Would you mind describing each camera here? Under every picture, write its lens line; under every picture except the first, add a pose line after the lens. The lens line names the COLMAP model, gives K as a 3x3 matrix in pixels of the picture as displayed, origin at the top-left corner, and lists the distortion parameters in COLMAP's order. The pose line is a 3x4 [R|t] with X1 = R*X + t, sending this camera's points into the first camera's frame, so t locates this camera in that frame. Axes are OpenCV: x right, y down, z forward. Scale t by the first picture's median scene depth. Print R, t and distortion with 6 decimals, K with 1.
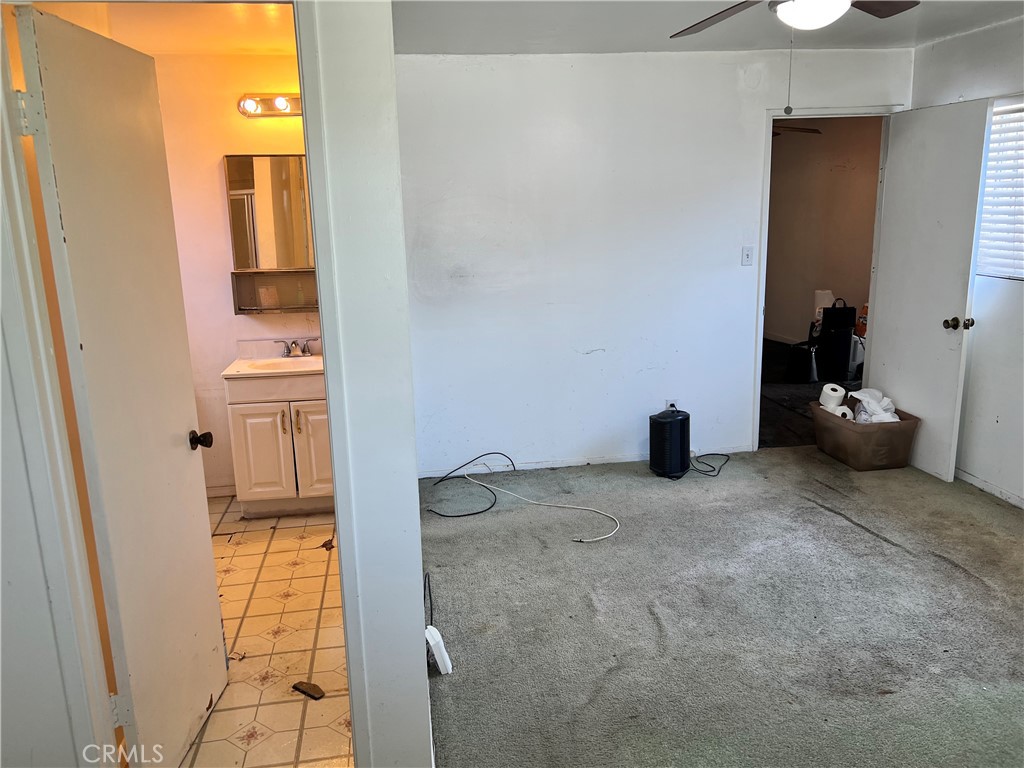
lens RADIAL K [[782.2, 0, 511.4], [0, 782.2, 384.0], [0, 0, 1]] dist [0.052434, -0.047110]
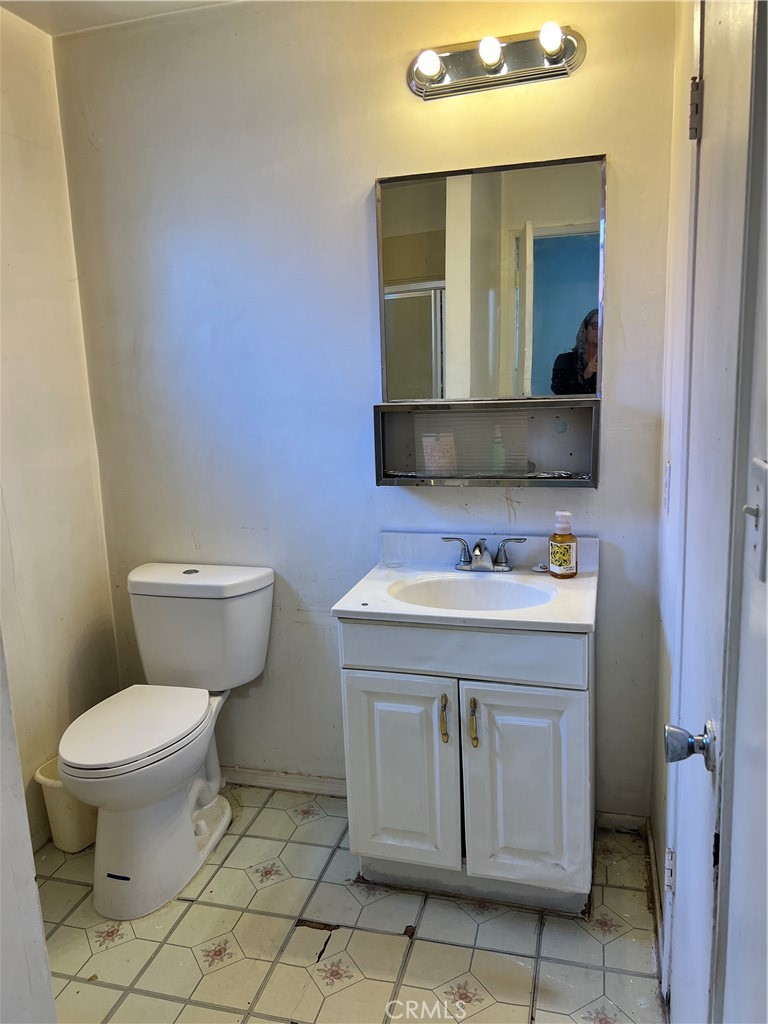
lens RADIAL K [[782.2, 0, 380.7], [0, 782.2, 510.3], [0, 0, 1]] dist [0.052434, -0.047110]
pose [[0.915143, 0.068258, -0.397309, -0.140790], [-0.070779, 0.997457, 0.008335, -0.077623], [0.396867, 0.020493, 0.917647, 0.529525]]
